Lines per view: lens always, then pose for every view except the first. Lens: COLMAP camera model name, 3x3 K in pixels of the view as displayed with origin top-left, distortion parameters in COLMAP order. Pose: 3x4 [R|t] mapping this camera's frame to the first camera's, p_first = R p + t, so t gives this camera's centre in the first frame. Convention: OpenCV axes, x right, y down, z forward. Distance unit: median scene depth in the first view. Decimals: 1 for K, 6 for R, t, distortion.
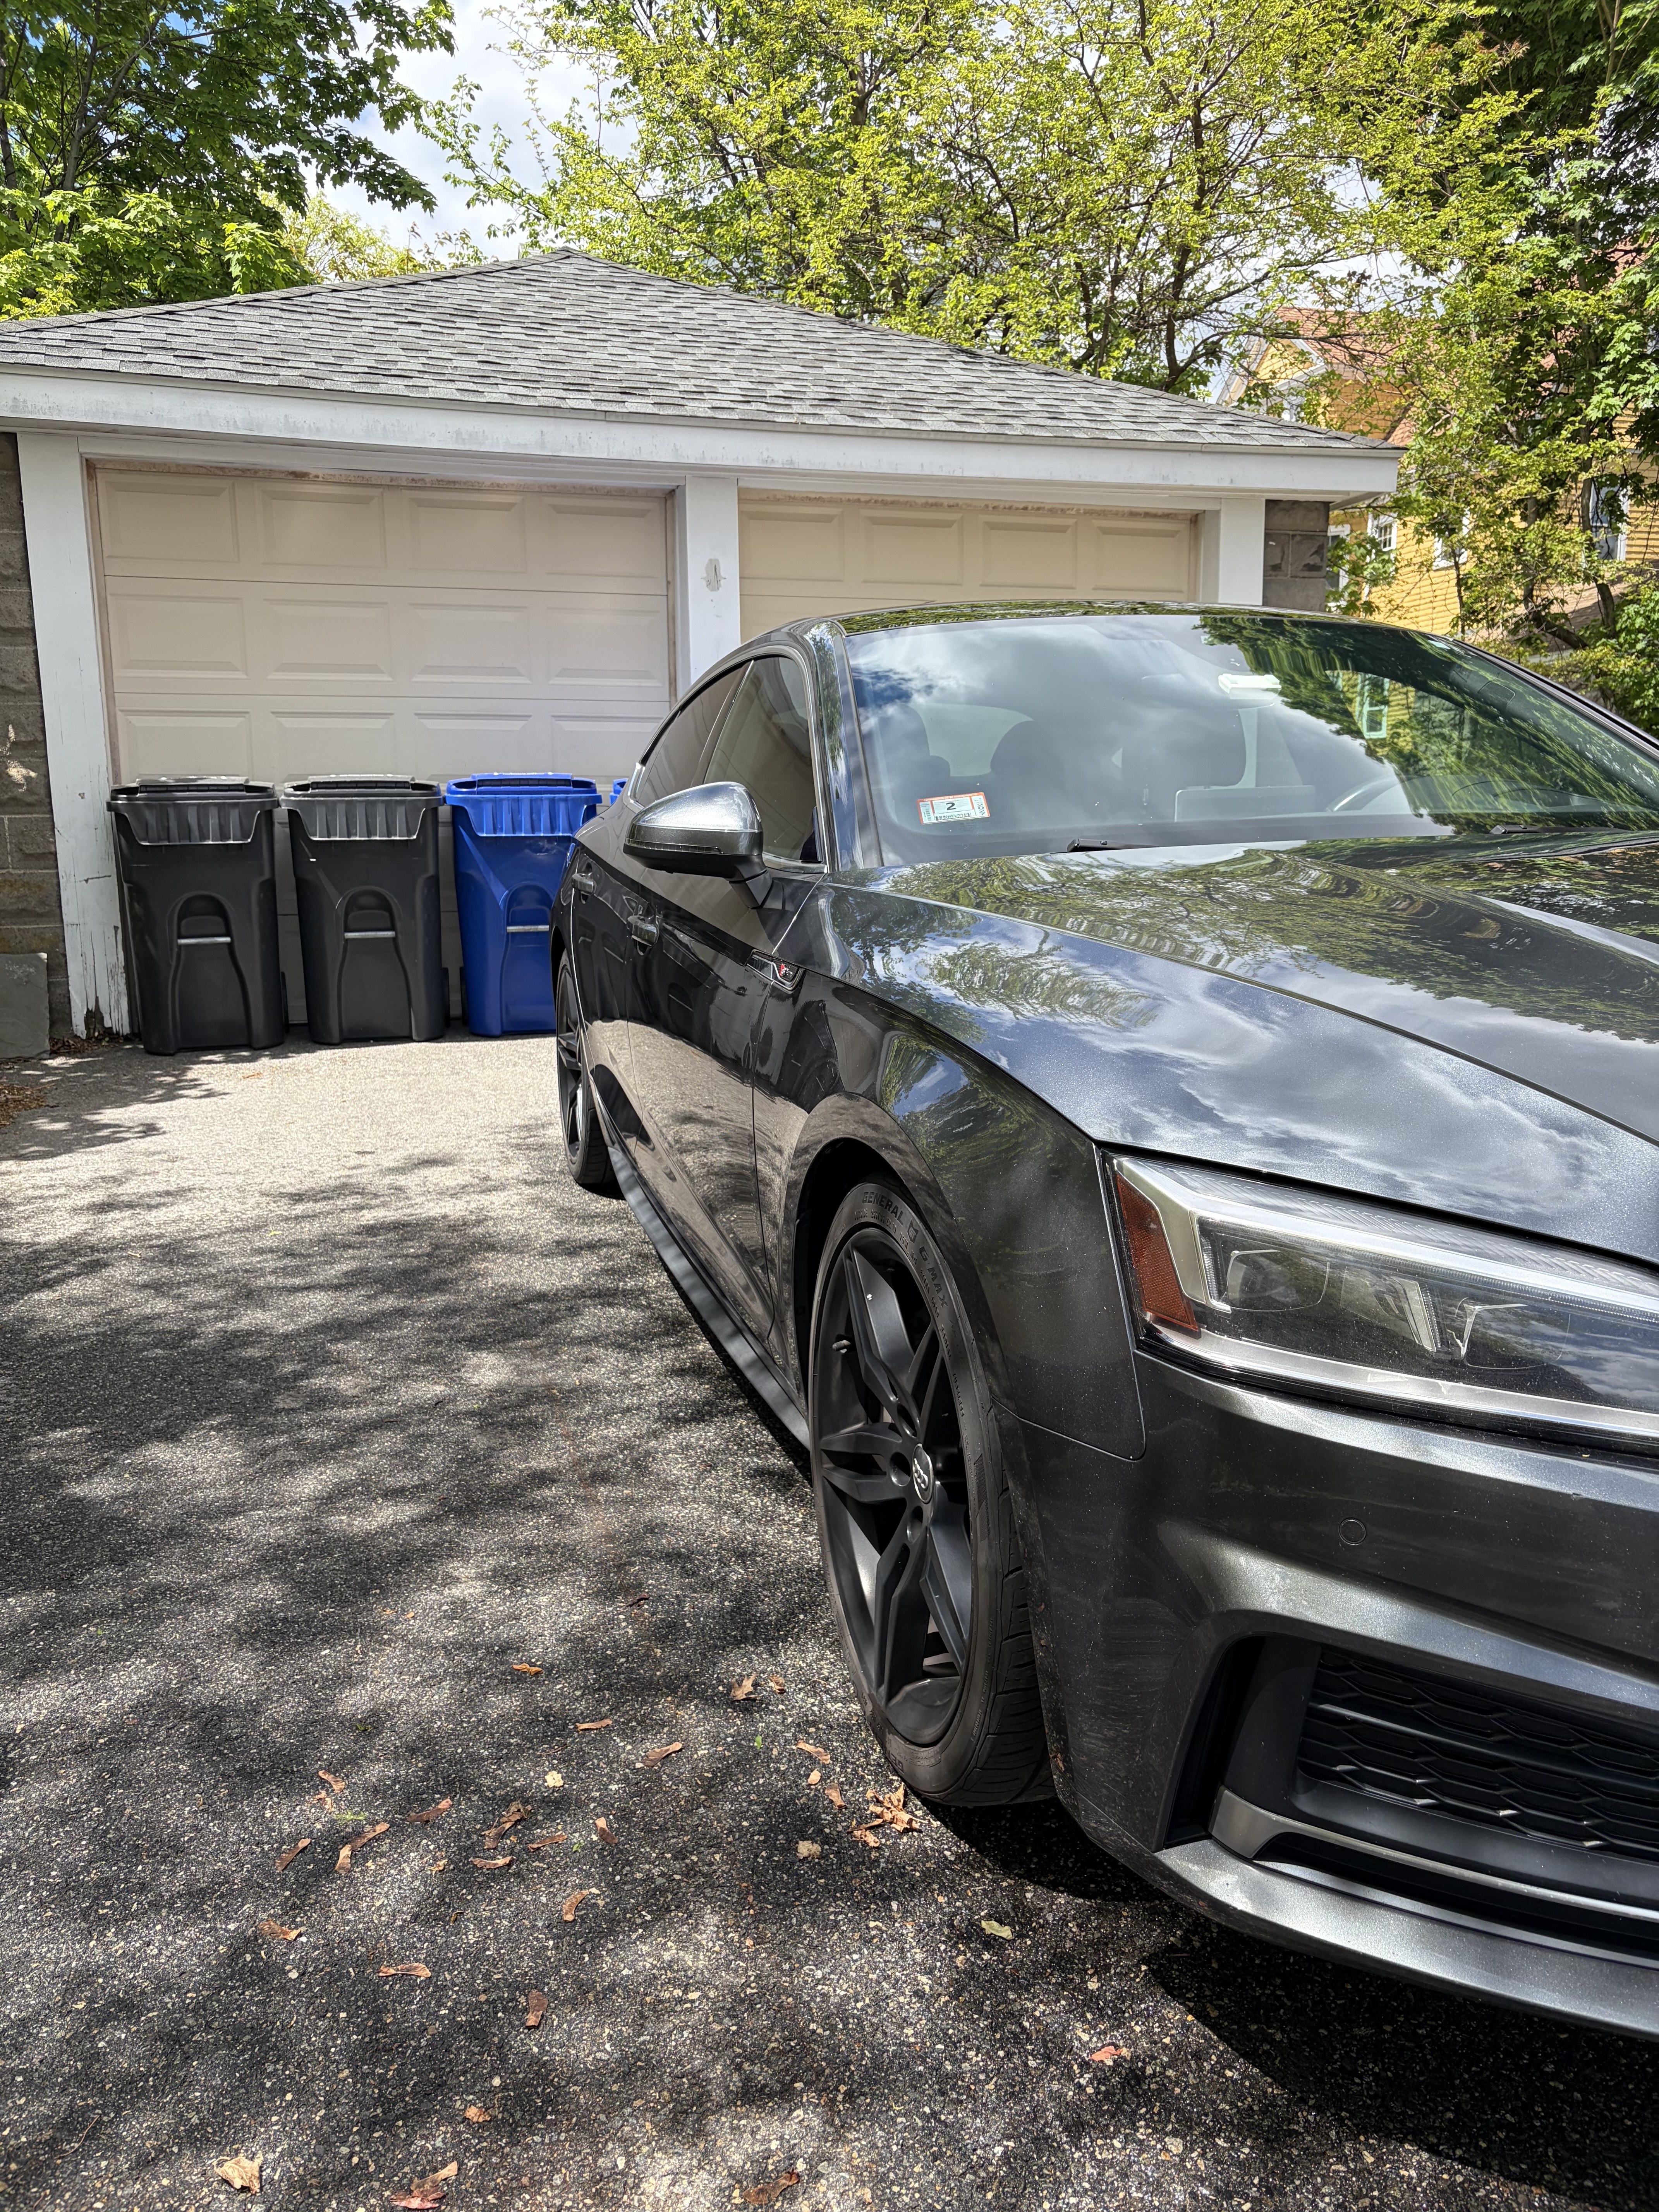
lens RADIAL K [[1649.8, 0, 812.9], [0, 1649.8, 1079.5], [0, 0, 1]] dist [-0.008626, 0.036116]
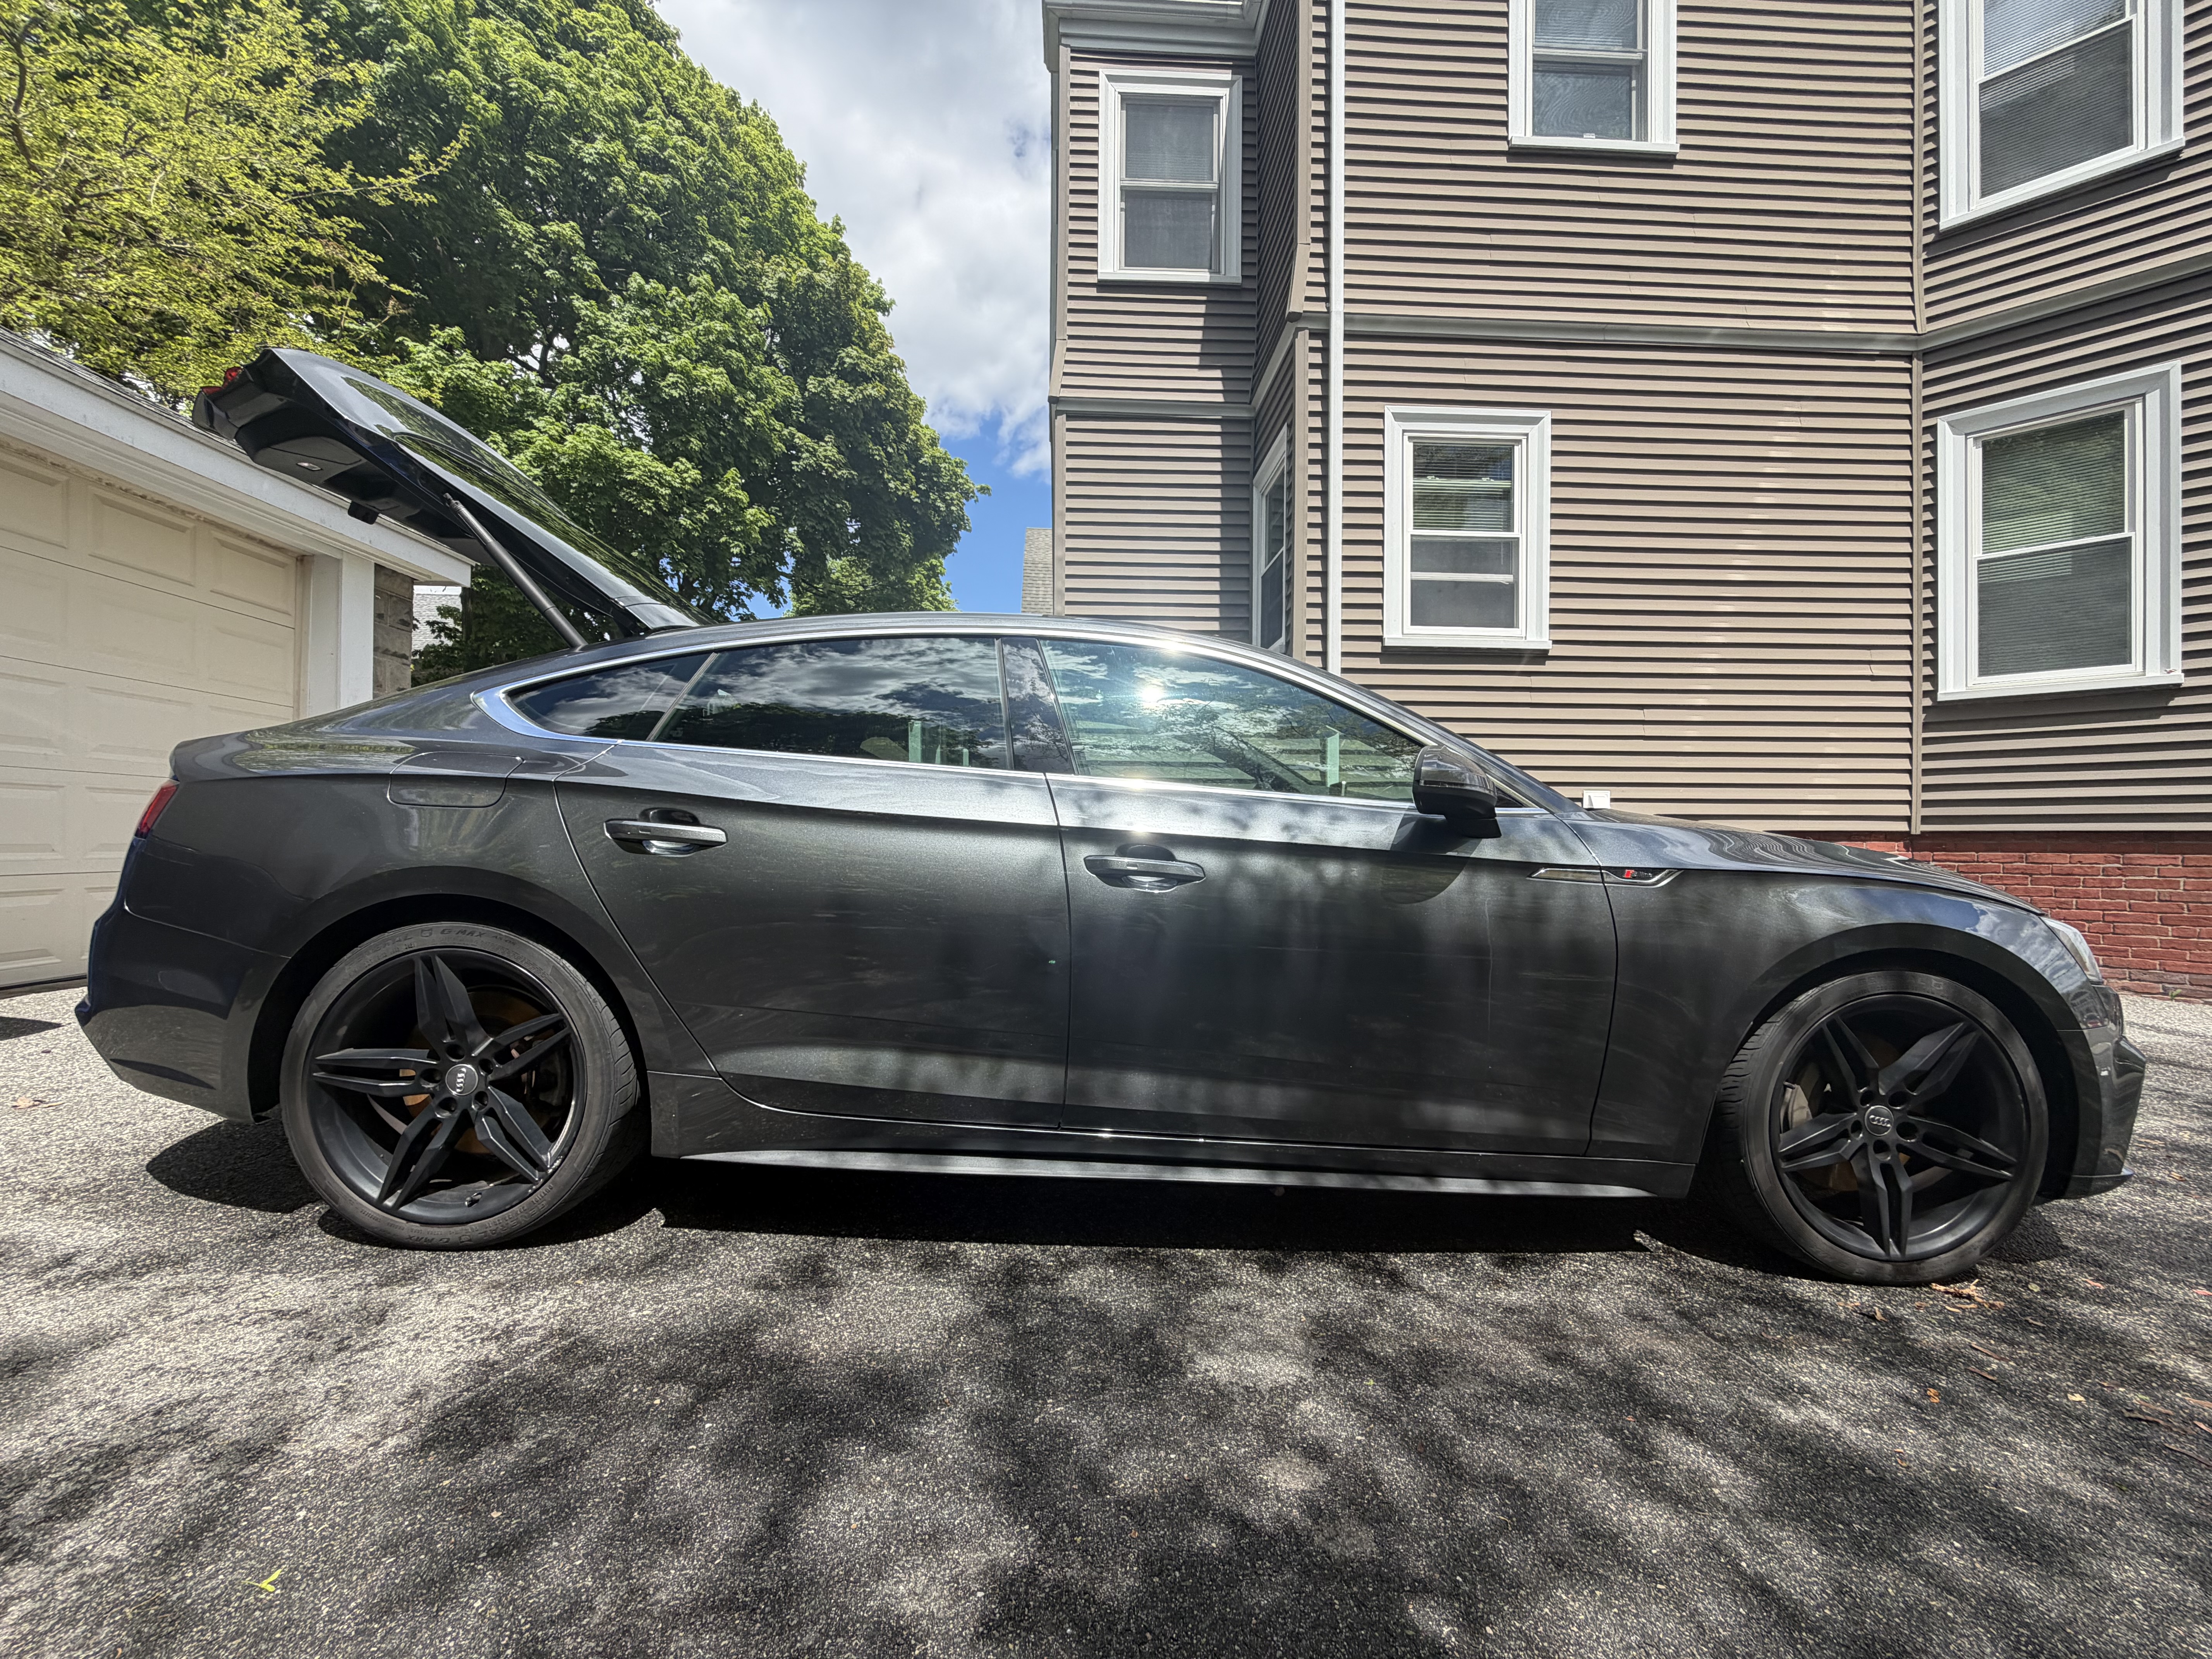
lens RADIAL K [[877.1, 0, 1106.0], [0, 877.1, 829.5], [0, 0, 1]] dist [-0.016571, 0.005813]
pose [[0.248284, 0.032056, 0.968157, -0.558849], [0.126261, 0.989855, -0.065154, -0.072265], [-0.960423, 0.138417, 0.241718, 0.764422]]
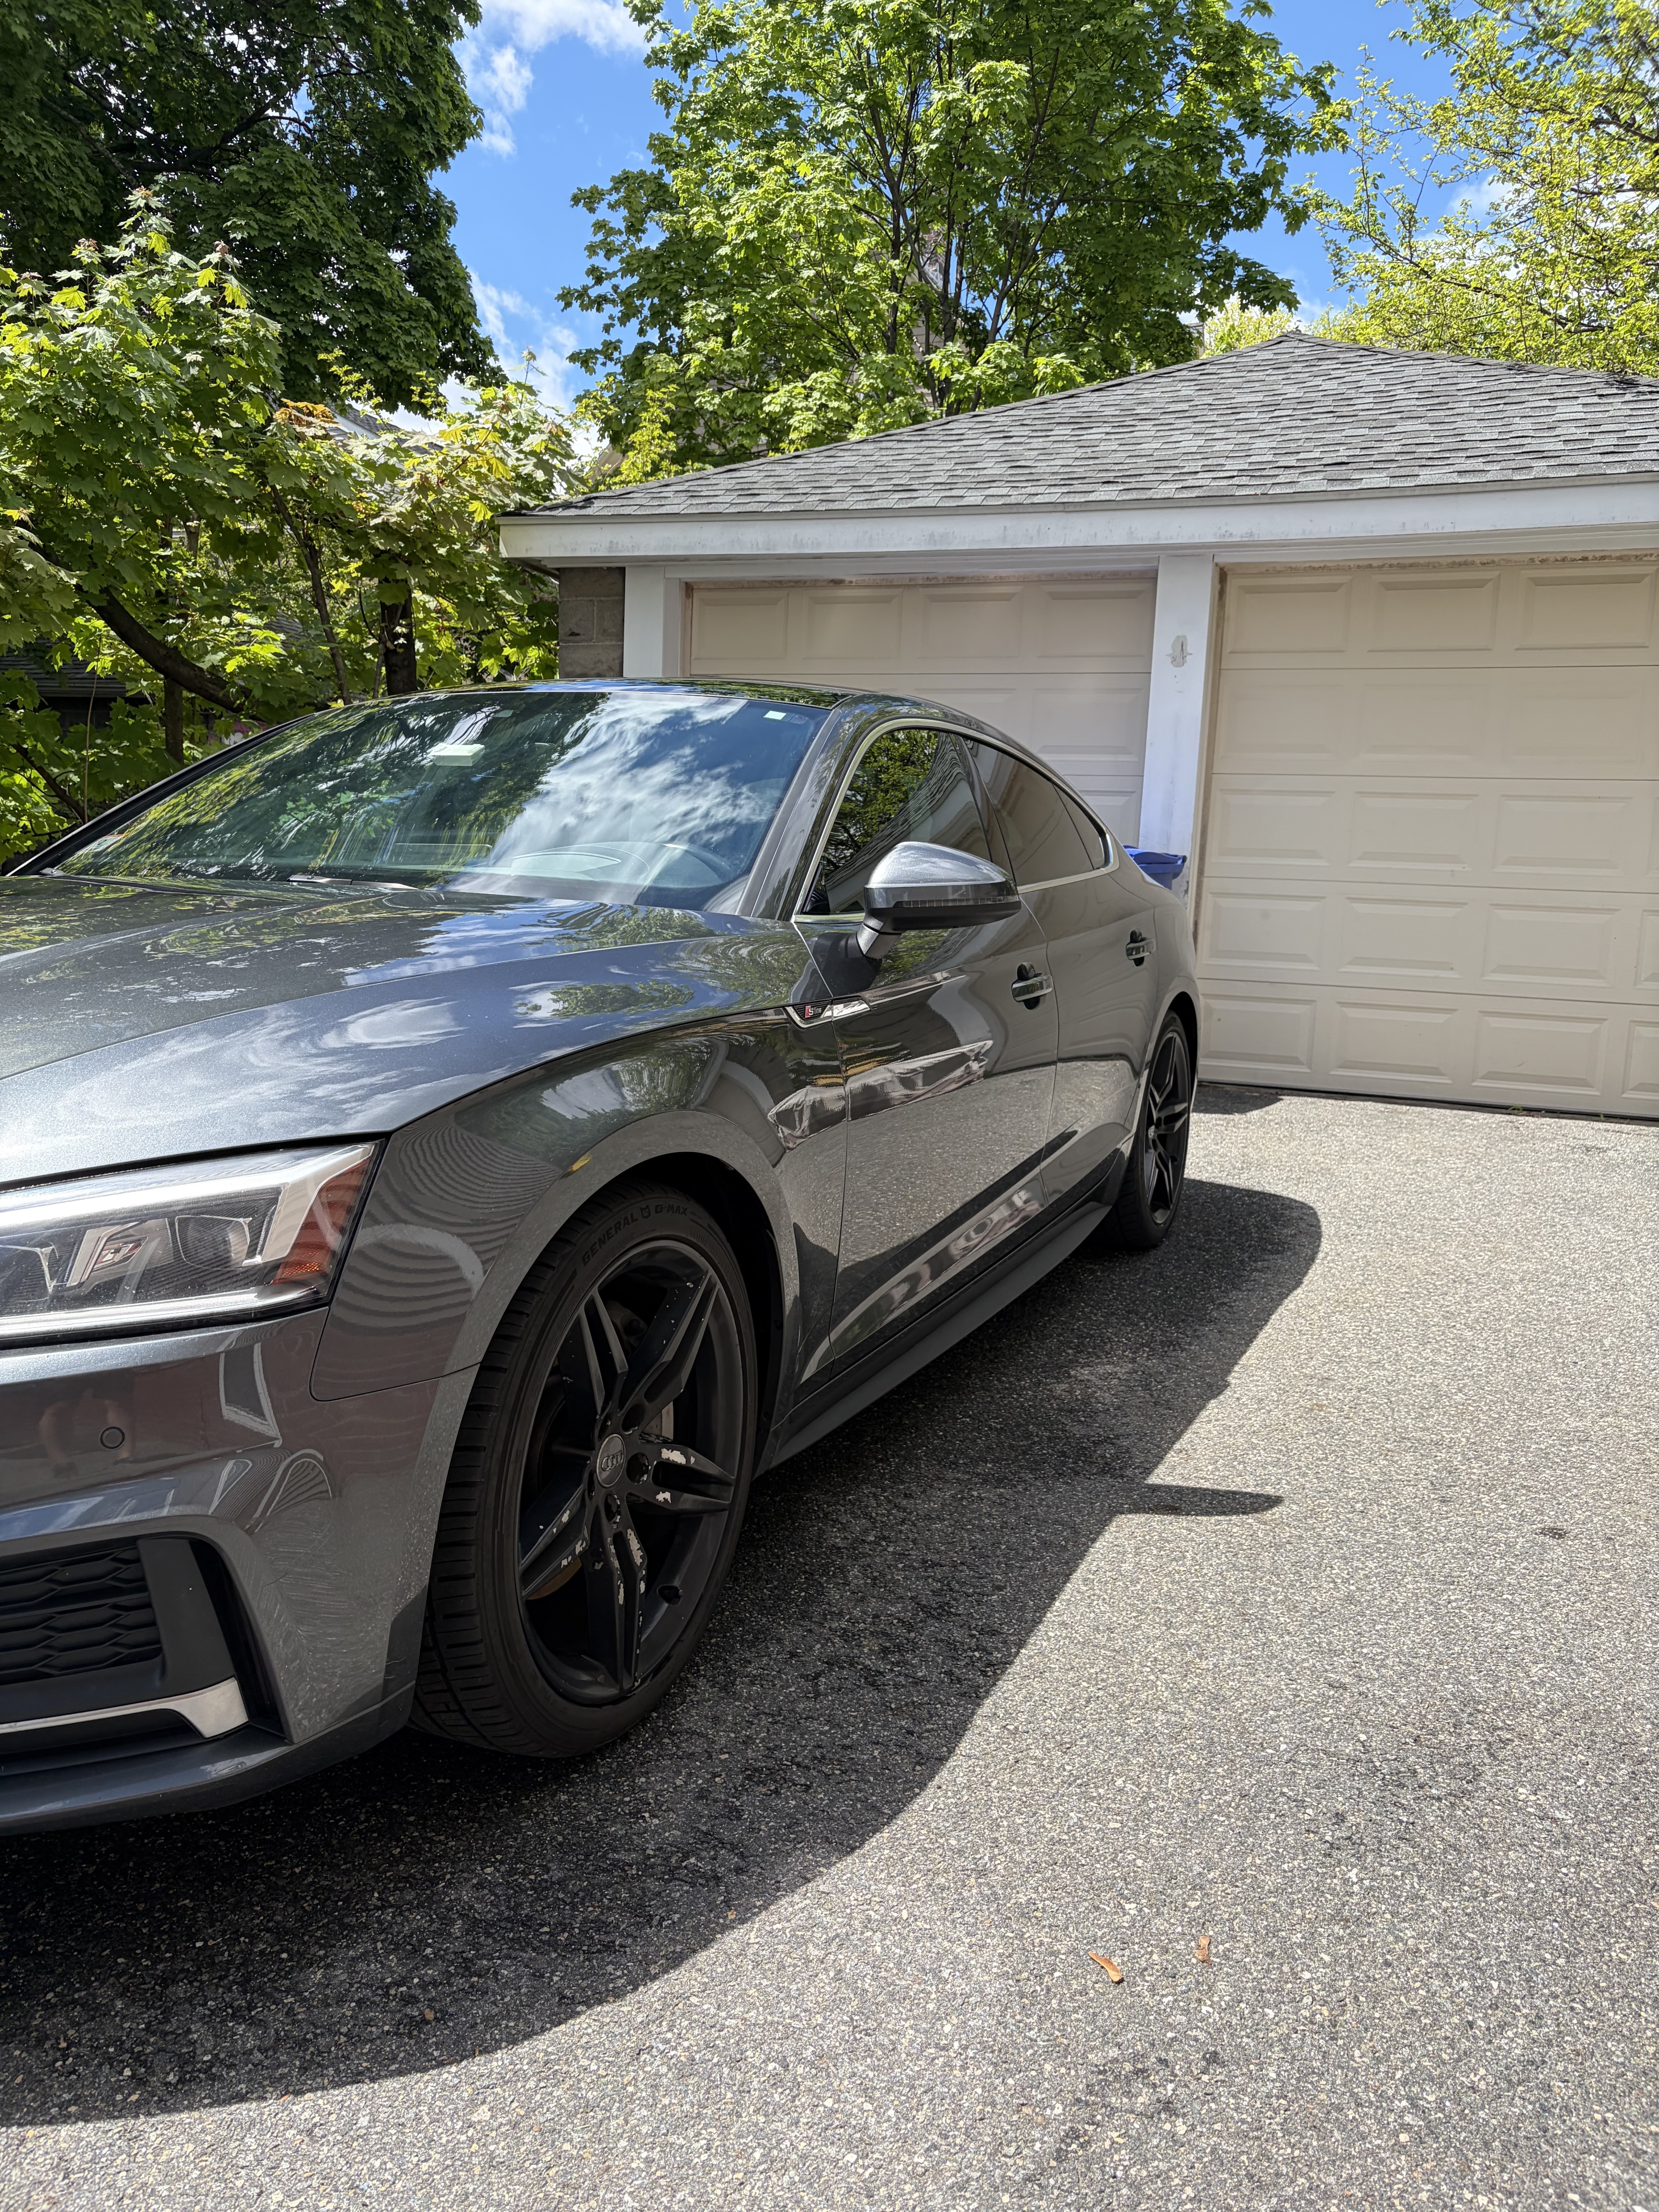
lens RADIAL K [[1595.9, 0, 829.5], [0, 1595.9, 1106.0], [0, 0, 1]] dist [0.034509, -0.040187]
pose [[0.786987, 0.132359, -0.602604, 0.863862], [-0.145770, 0.988954, 0.026847, -0.053068], [0.599501, 0.066714, 0.797588, 0.222444]]
